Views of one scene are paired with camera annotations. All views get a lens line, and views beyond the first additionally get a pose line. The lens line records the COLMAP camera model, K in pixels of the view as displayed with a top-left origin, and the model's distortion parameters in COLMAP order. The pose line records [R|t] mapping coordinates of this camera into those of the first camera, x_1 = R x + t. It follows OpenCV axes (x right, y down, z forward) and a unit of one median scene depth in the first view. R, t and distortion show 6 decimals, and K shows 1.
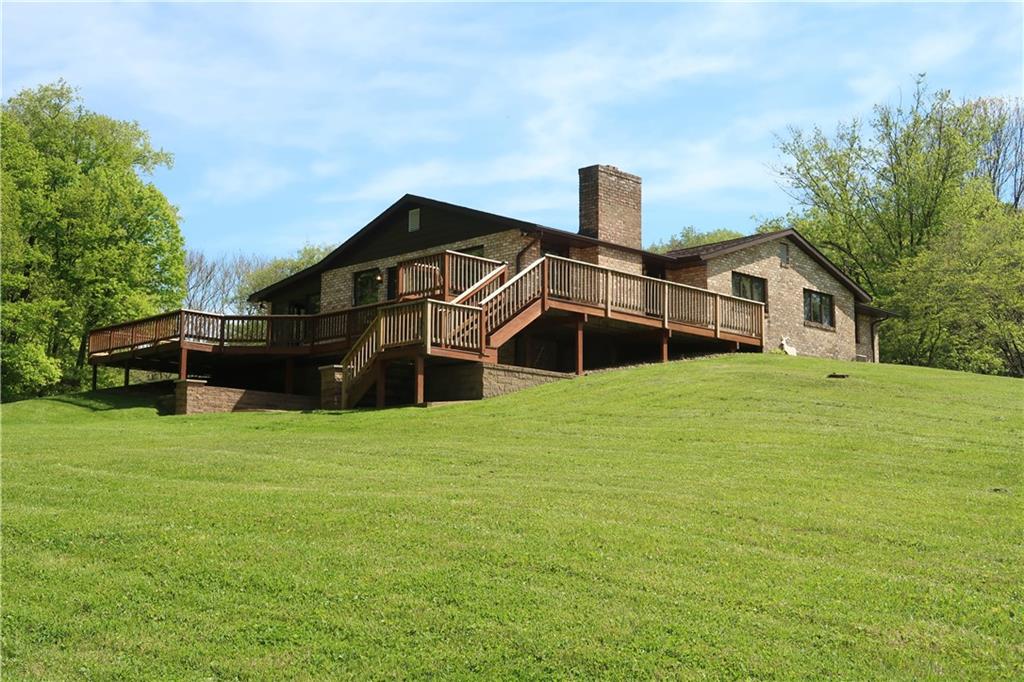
lens RADIAL K [[1203.6, 0, 513.6], [0, 1203.6, 354.9], [0, 0, 1]] dist [0.001436, 0.006545]
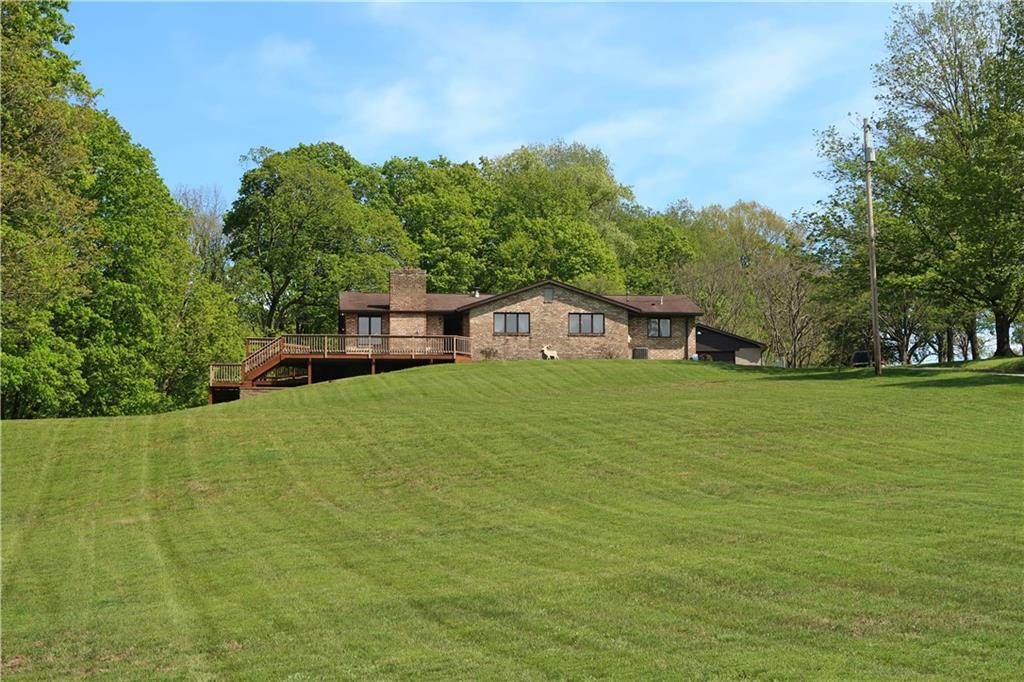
lens RADIAL K [[1871.1, 0, 512.0], [0, 1871.1, 341.0], [0, 0, 1]] dist [-0.004357, 0.266861]
pose [[0.783634, -0.097807, -0.613475, 2.002045], [0.096217, 0.994721, -0.035686, 0.074969], [0.613727, -0.031062, 0.788907, -1.194584]]
